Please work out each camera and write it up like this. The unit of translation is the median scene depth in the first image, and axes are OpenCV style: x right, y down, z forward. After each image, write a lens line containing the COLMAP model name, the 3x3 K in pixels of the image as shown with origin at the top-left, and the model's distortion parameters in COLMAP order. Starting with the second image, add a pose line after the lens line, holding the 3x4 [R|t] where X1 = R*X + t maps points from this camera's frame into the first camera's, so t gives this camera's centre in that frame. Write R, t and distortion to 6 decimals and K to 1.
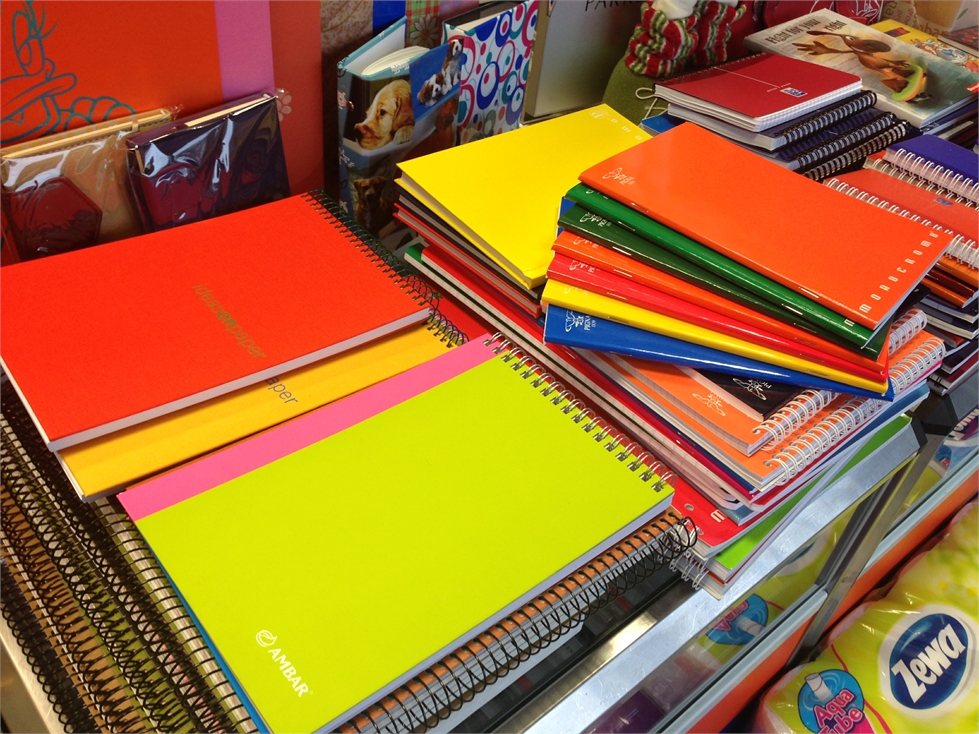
lens RADIAL K [[901.2, 0, 488.4], [0, 901.2, 363.7], [0, 0, 1]] dist [0.128272, -0.226937]
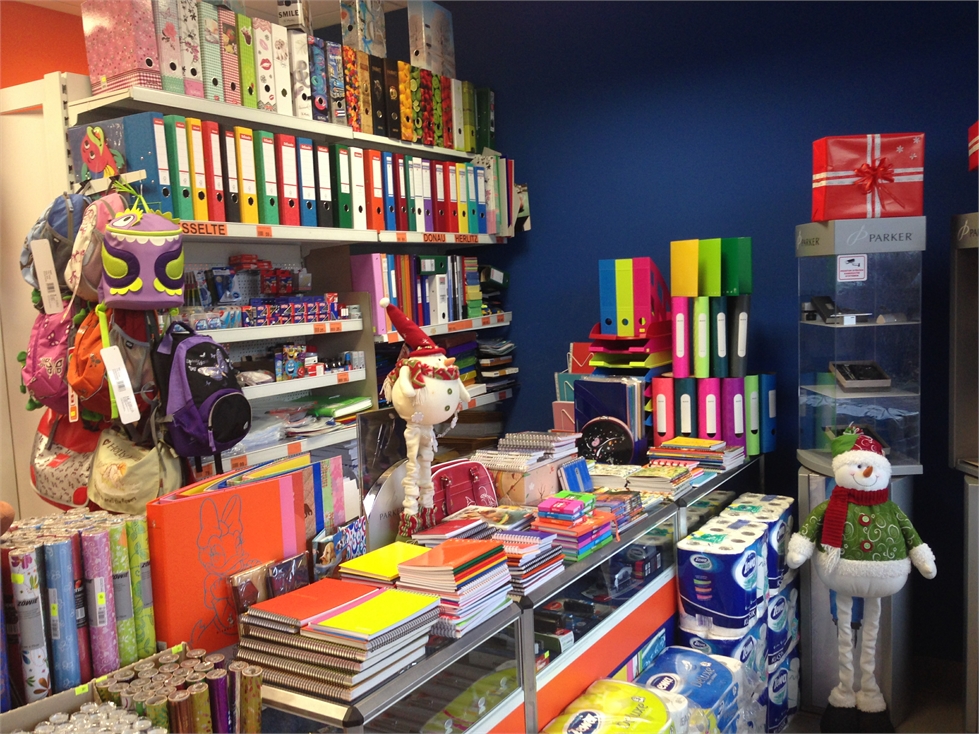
lens RADIAL K [[895.3, 0, 488.2], [0, 895.3, 364.0], [0, 0, 1]] dist [0.153029, -0.275121]
pose [[0.941357, -0.169964, 0.291477, -0.296159], [0.309615, 0.778479, -0.545993, 0.822632], [-0.134110, 0.604220, 0.785451, -1.443893]]
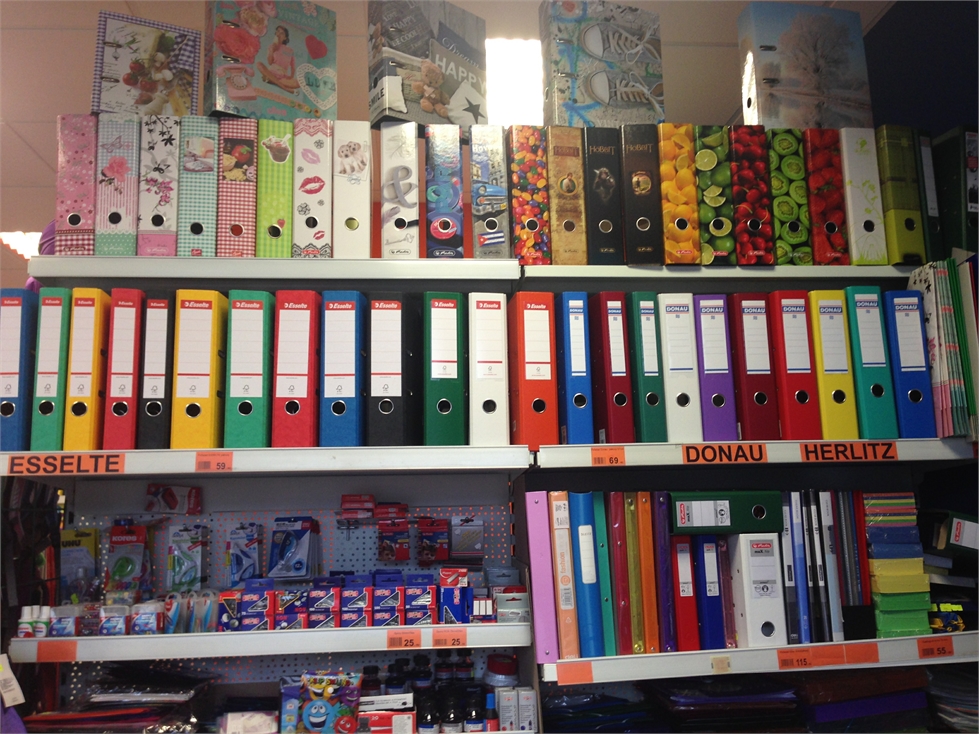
lens RADIAL K [[901.2, 0, 488.4], [0, 901.2, 363.7], [0, 0, 1]] dist [0.128272, -0.226937]
pose [[0.811833, -0.212209, -0.543961, 1.578183], [-0.307004, 0.637310, -0.706813, -0.664255], [0.496664, 0.740813, 0.452240, 0.340098]]
